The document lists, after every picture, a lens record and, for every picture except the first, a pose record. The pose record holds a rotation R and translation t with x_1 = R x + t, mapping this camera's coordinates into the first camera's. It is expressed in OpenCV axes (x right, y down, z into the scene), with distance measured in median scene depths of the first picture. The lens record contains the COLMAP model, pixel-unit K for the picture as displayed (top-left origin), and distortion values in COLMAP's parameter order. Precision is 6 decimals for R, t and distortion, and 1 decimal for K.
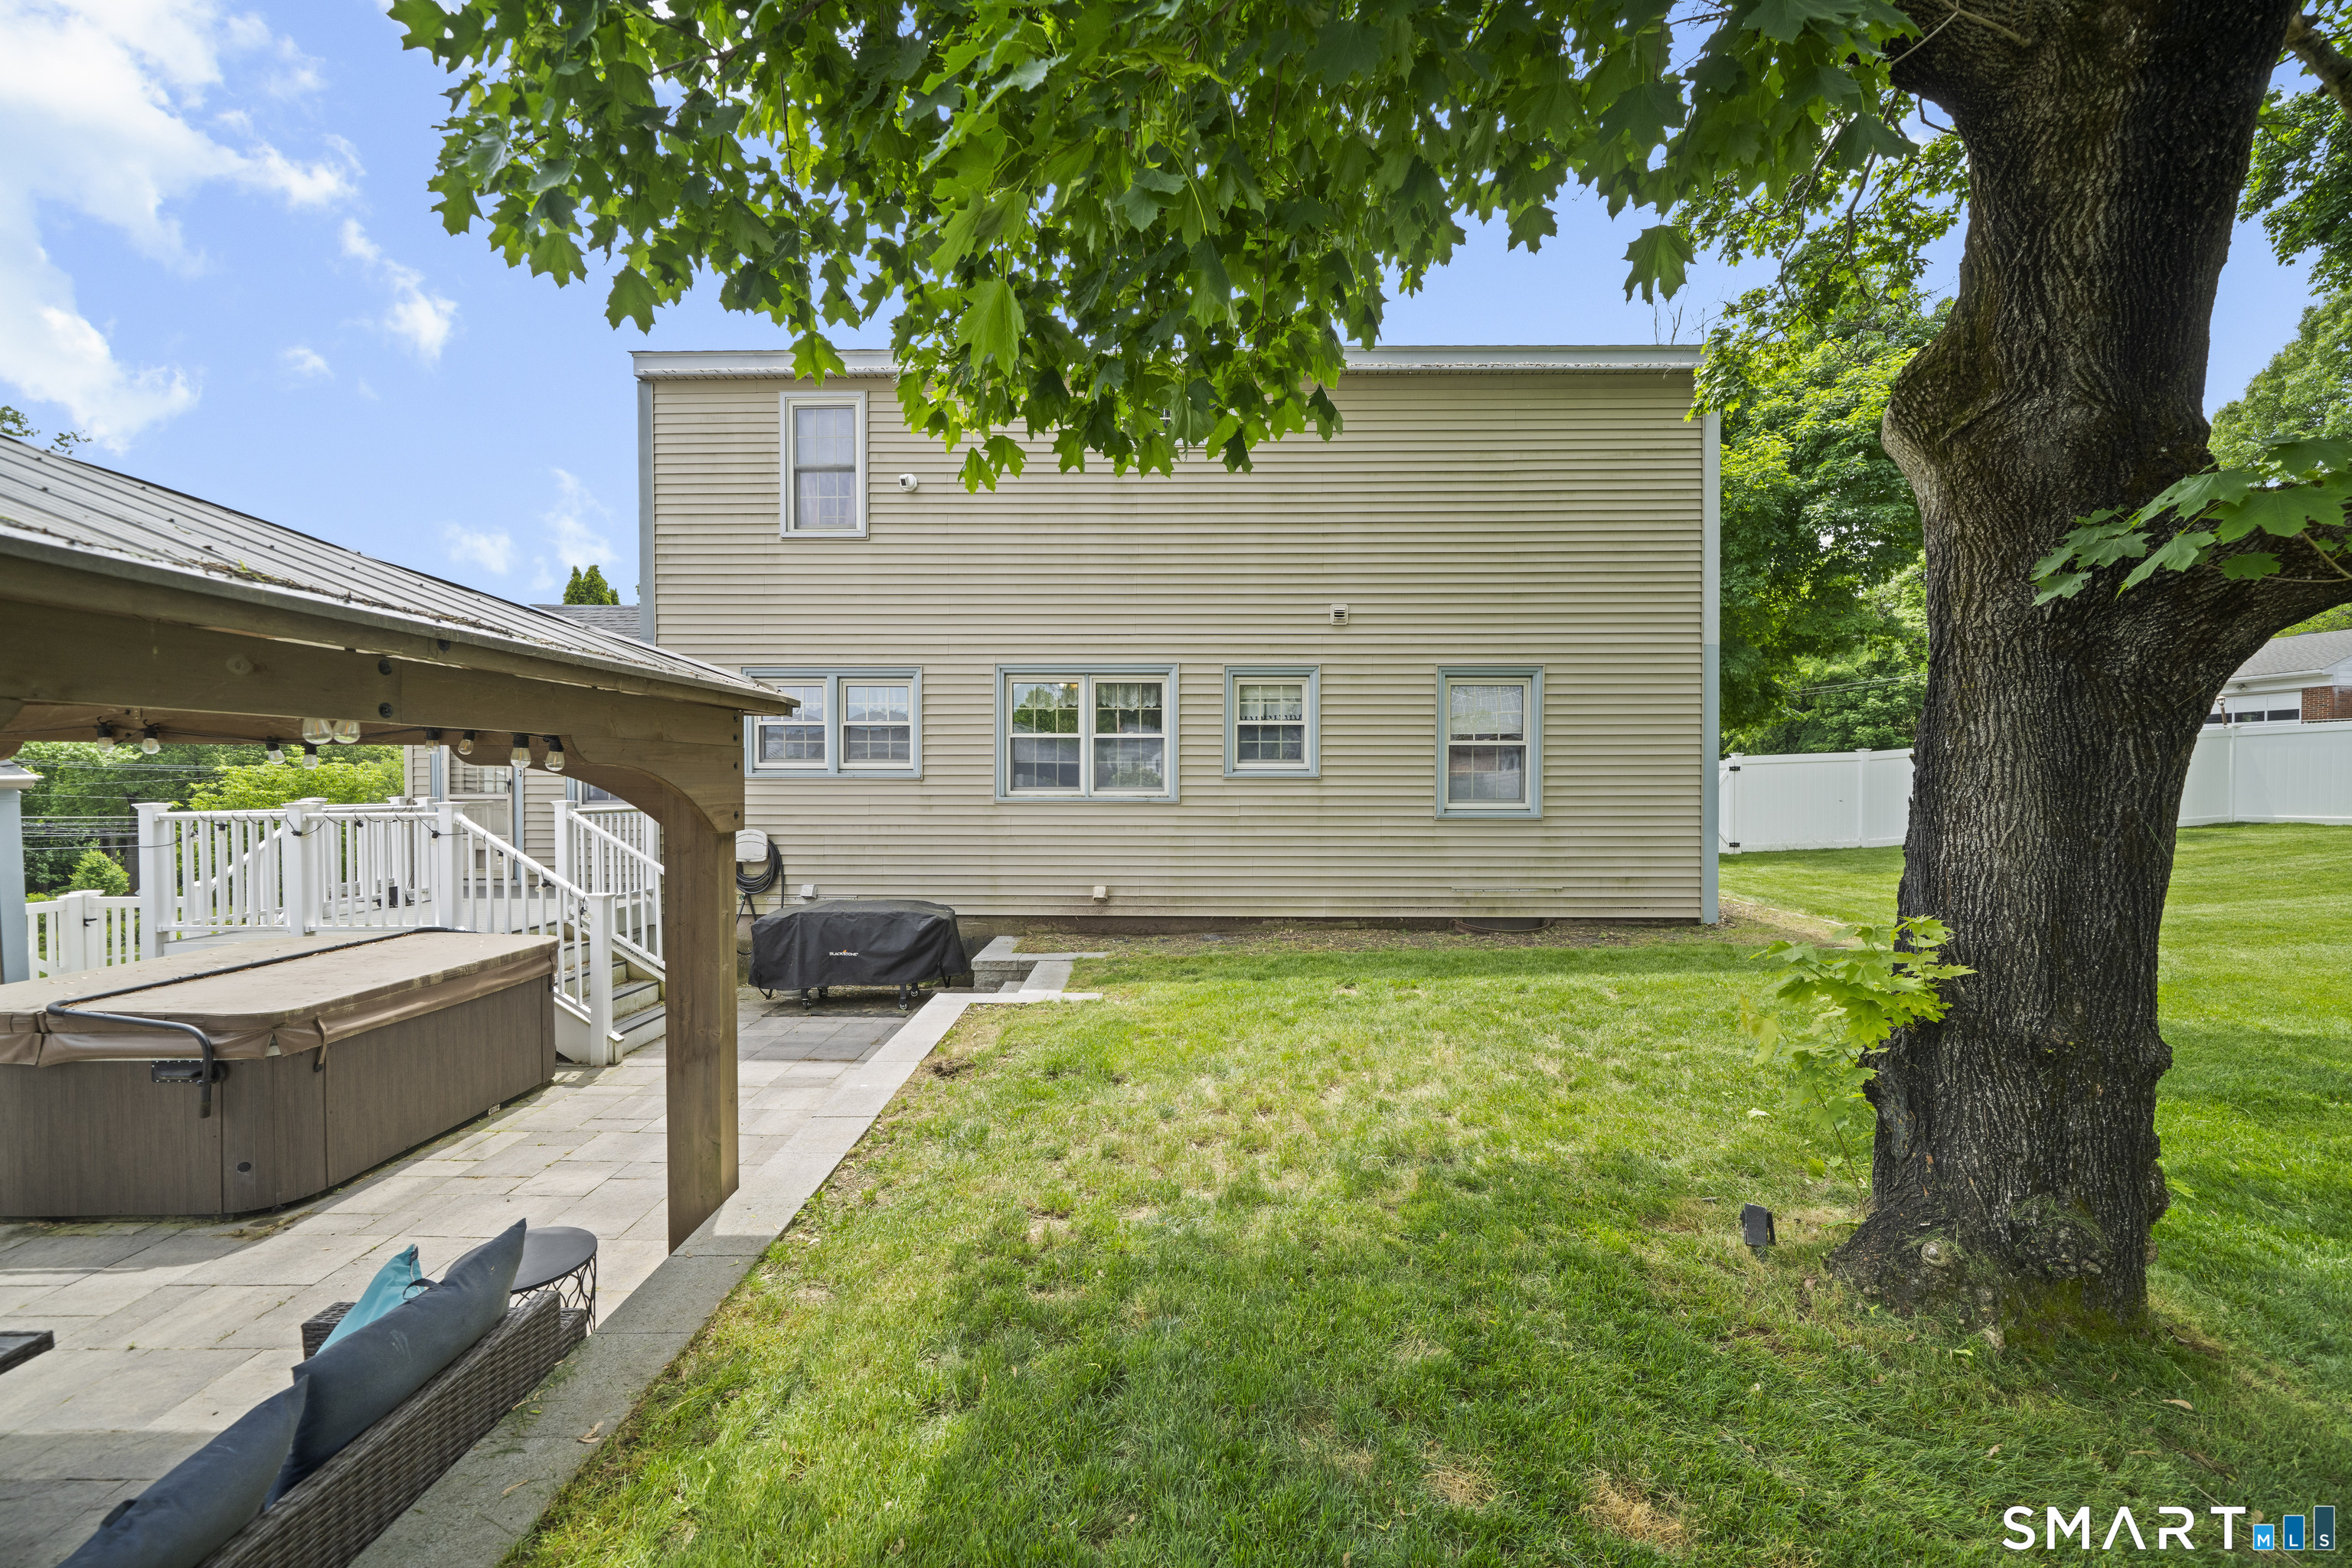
lens RADIAL K [[904.1, 0, 1172.6], [0, 904.1, 792.6], [0, 0, 1]] dist [0.000866, -0.000119]
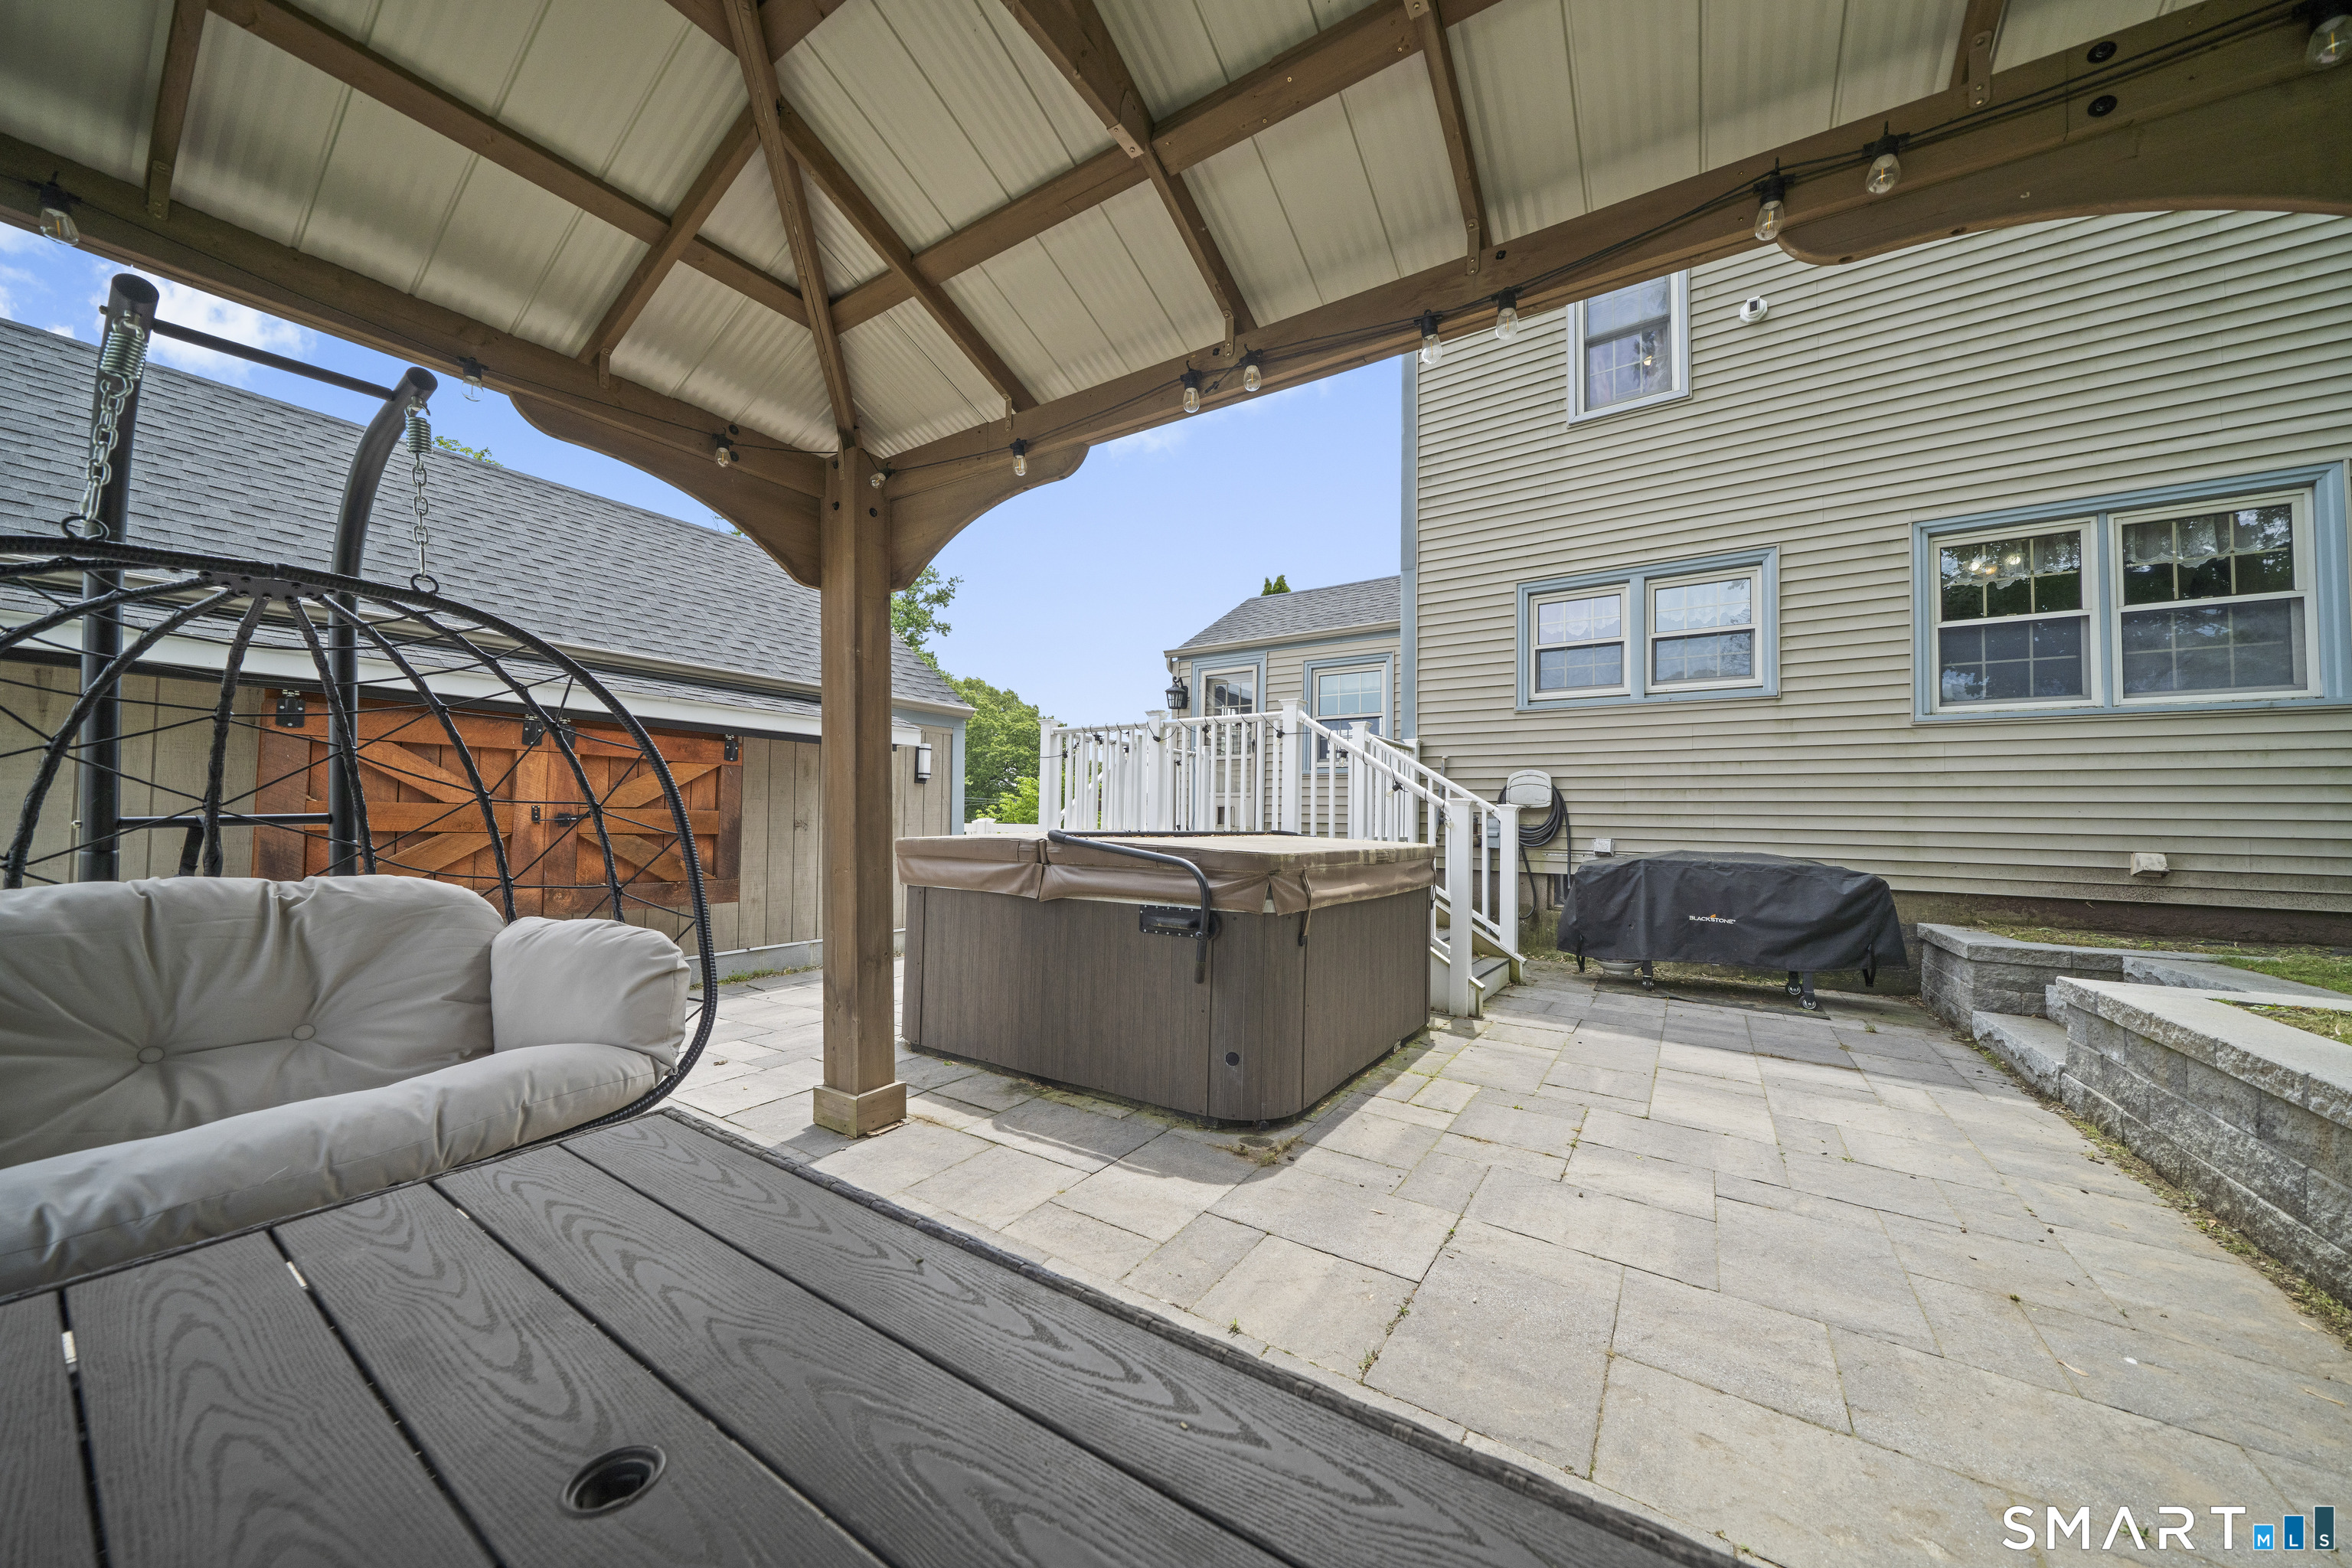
lens RADIAL K [[810.7, 0, 1171.2], [0, 810.7, 791.4], [0, 0, 1]] dist [-0.007533, 0.000321]
pose [[0.828269, -0.003709, -0.560318, -0.446845], [-0.026495, 0.998600, -0.045776, 0.145106], [0.559703, 0.052761, 0.827012, 0.262878]]
